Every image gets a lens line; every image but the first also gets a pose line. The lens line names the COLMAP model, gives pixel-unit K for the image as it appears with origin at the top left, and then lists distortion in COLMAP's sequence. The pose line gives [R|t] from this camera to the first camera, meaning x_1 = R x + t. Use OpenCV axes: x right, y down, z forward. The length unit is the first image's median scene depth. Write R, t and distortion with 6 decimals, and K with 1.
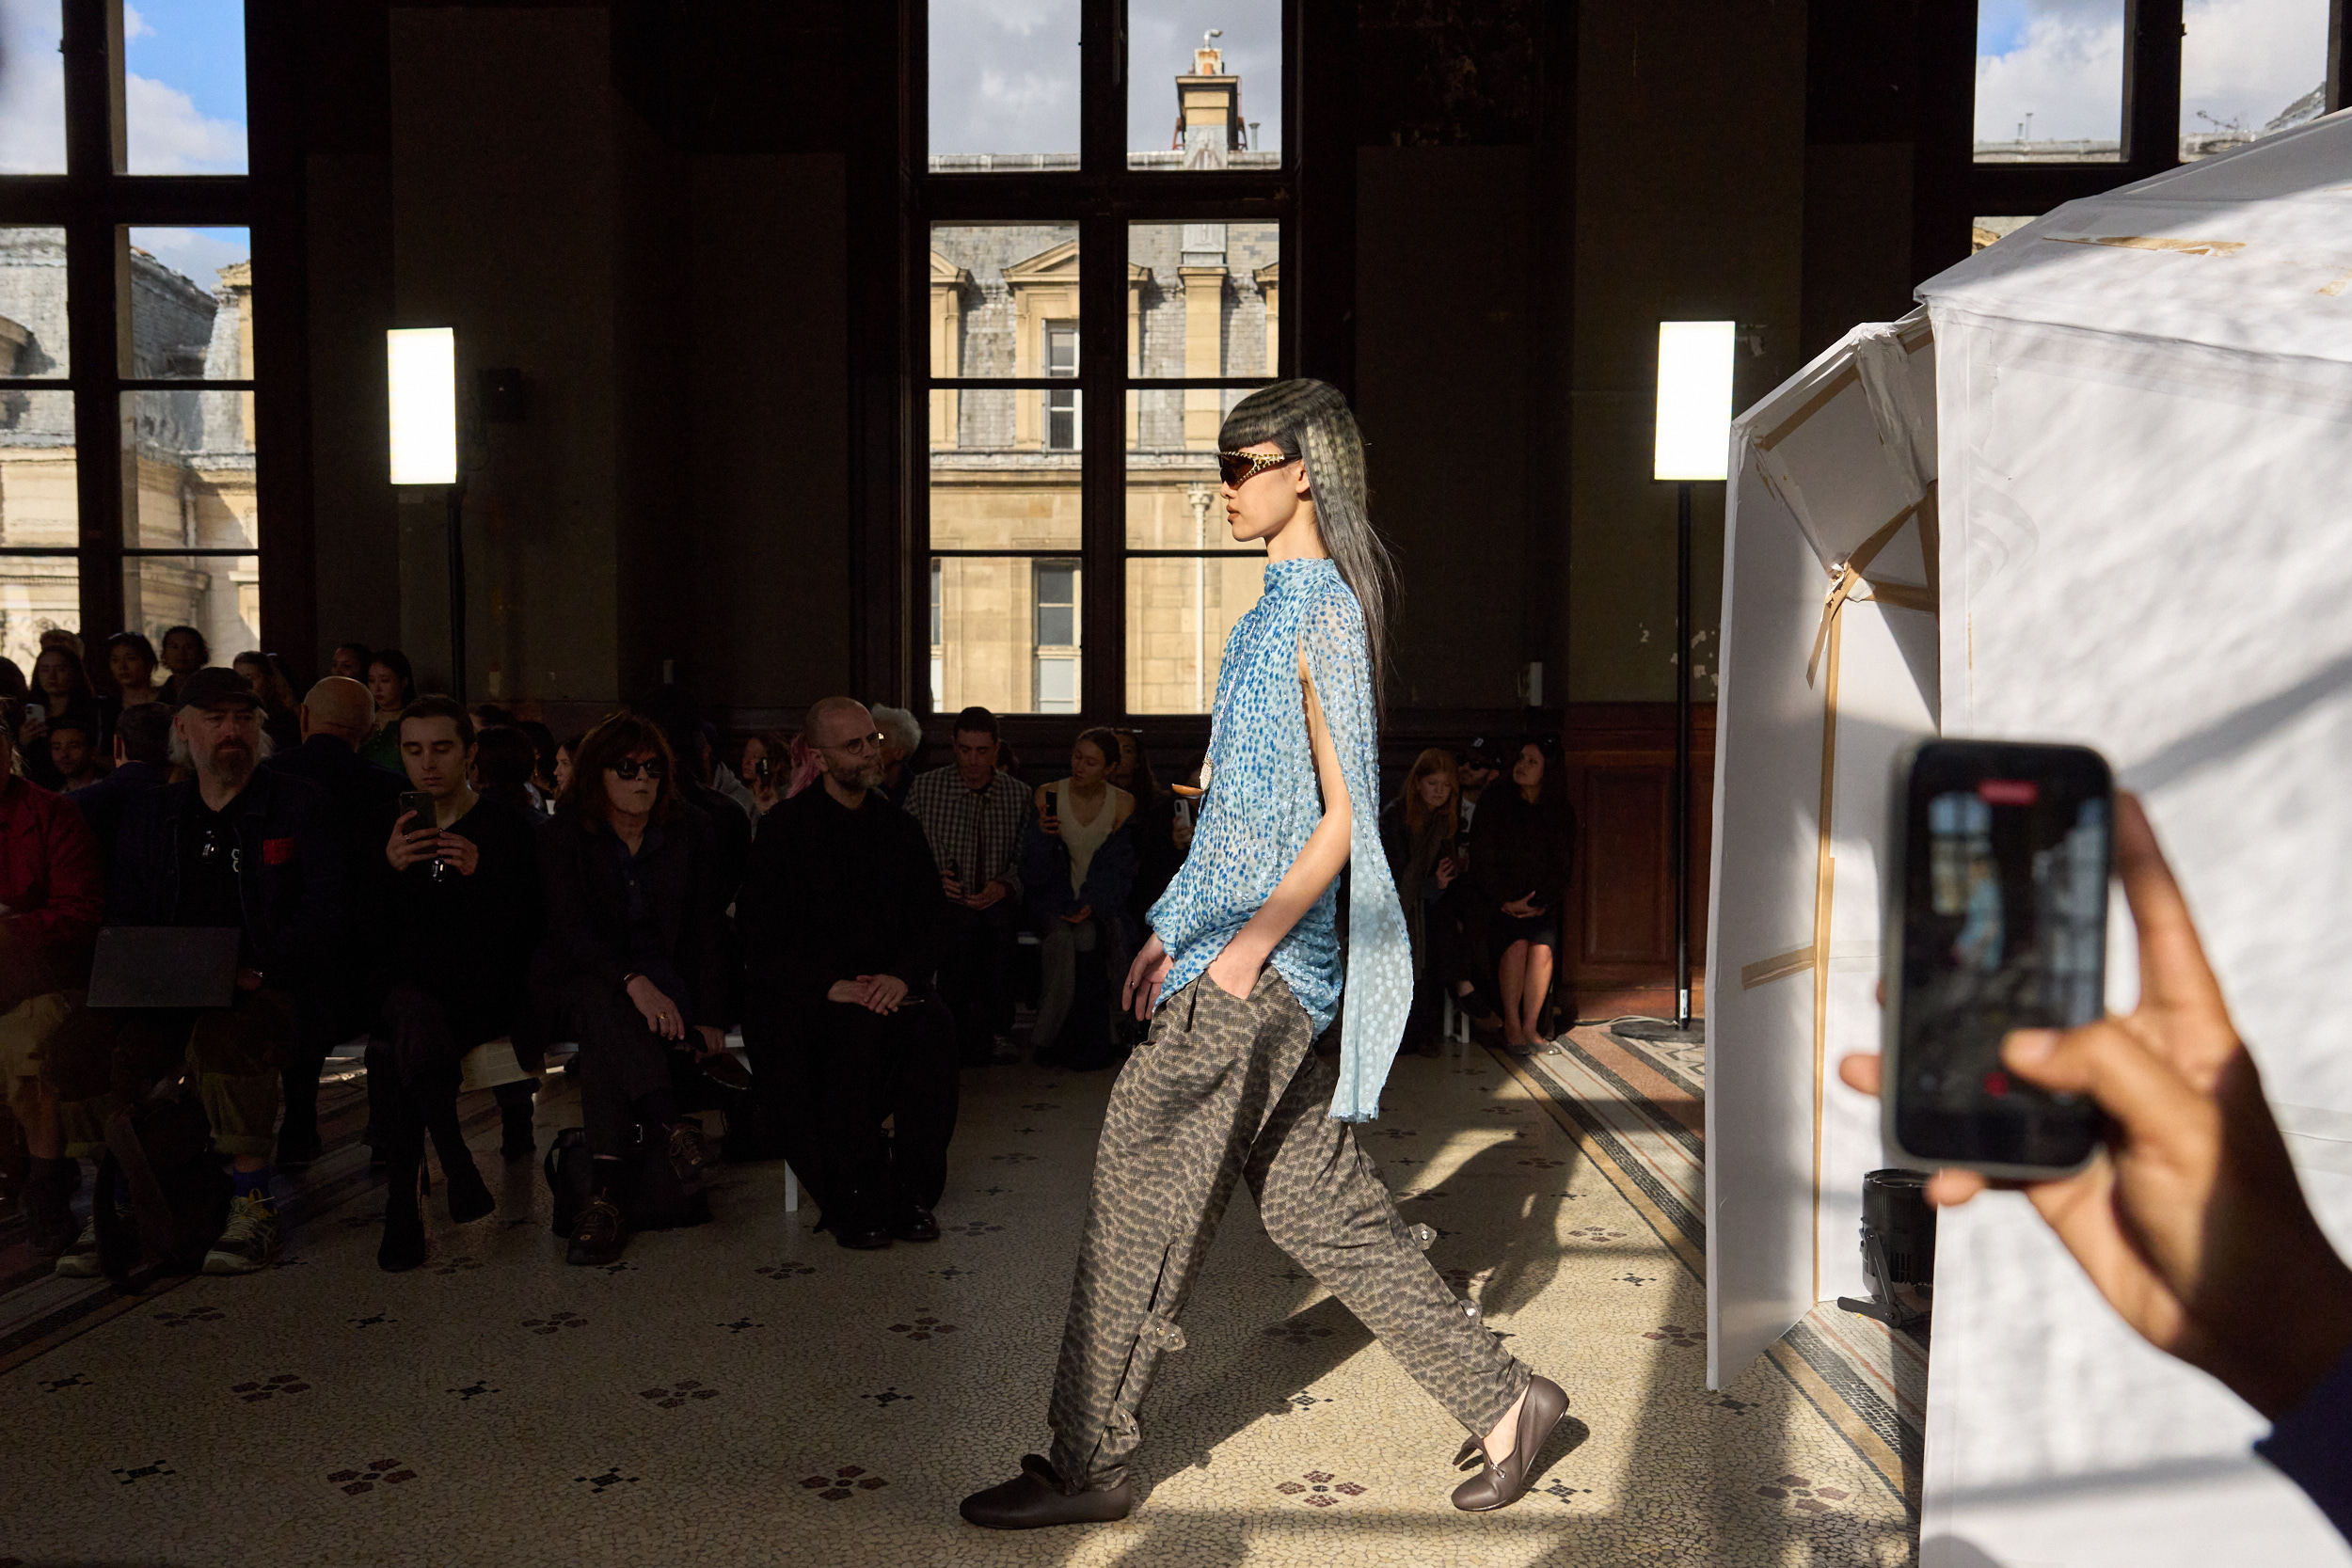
lens RADIAL K [[1792.6, 0, 1166.3], [0, 1792.6, 883.9], [0, 0, 1]] dist [-0.000664, 0.000120]
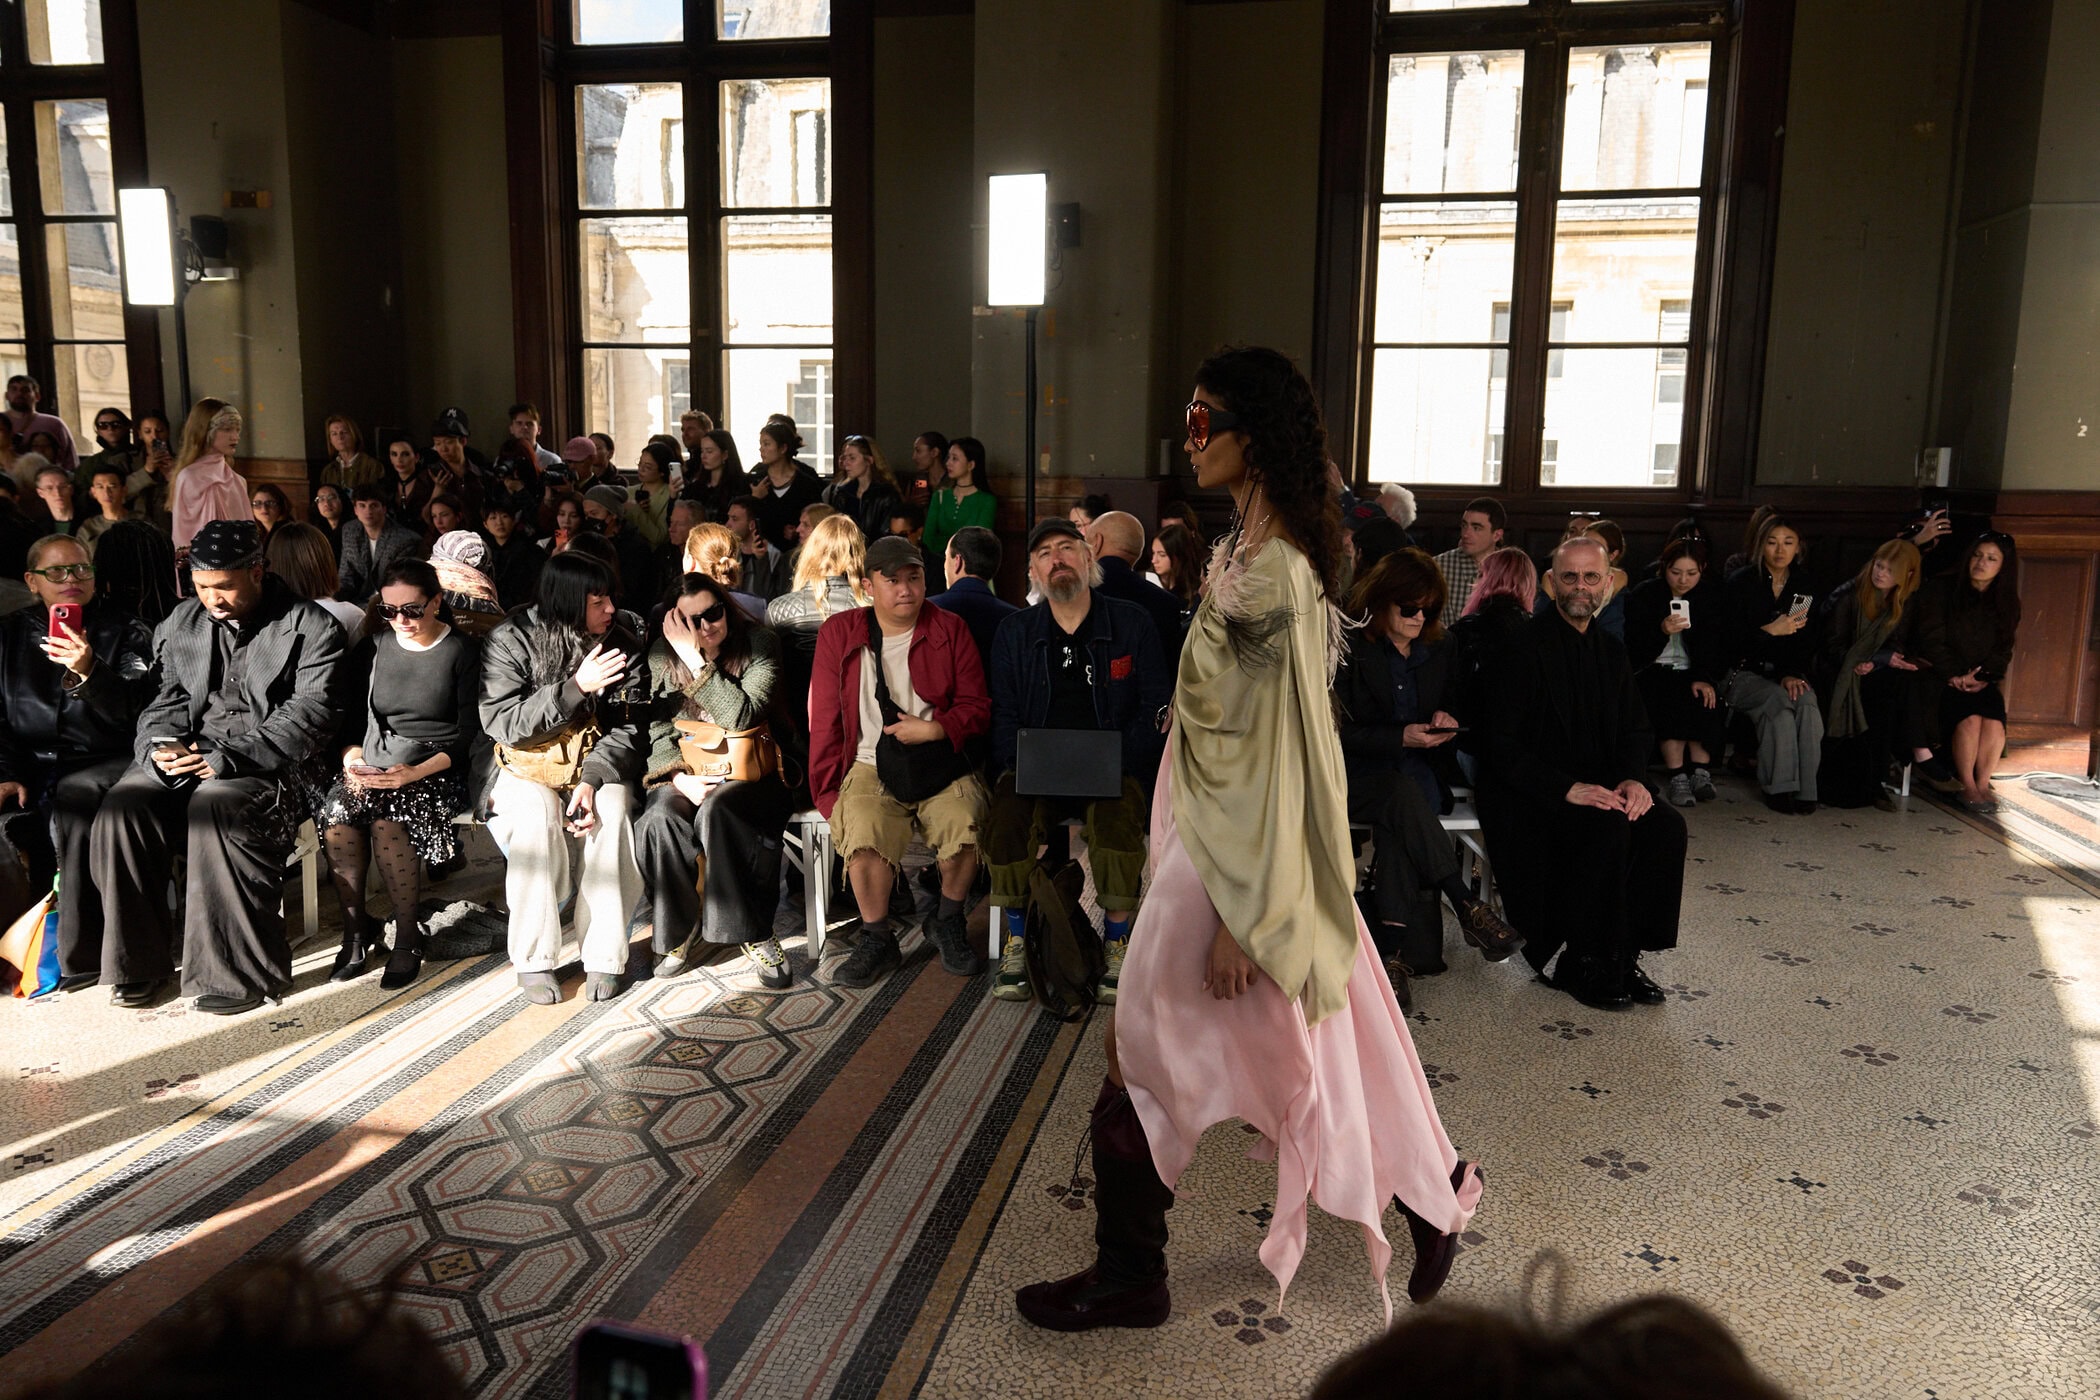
lens RADIAL K [[1477.3, 0, 1055.0], [0, 1477.3, 684.6], [0, 0, 1]] dist [0.013009, -0.004707]
pose [[0.987717, 0.032770, -0.152778, -0.239785], [-0.019526, 0.995982, 0.087398, -0.056958], [0.155029, -0.083341, 0.984388, -0.010012]]
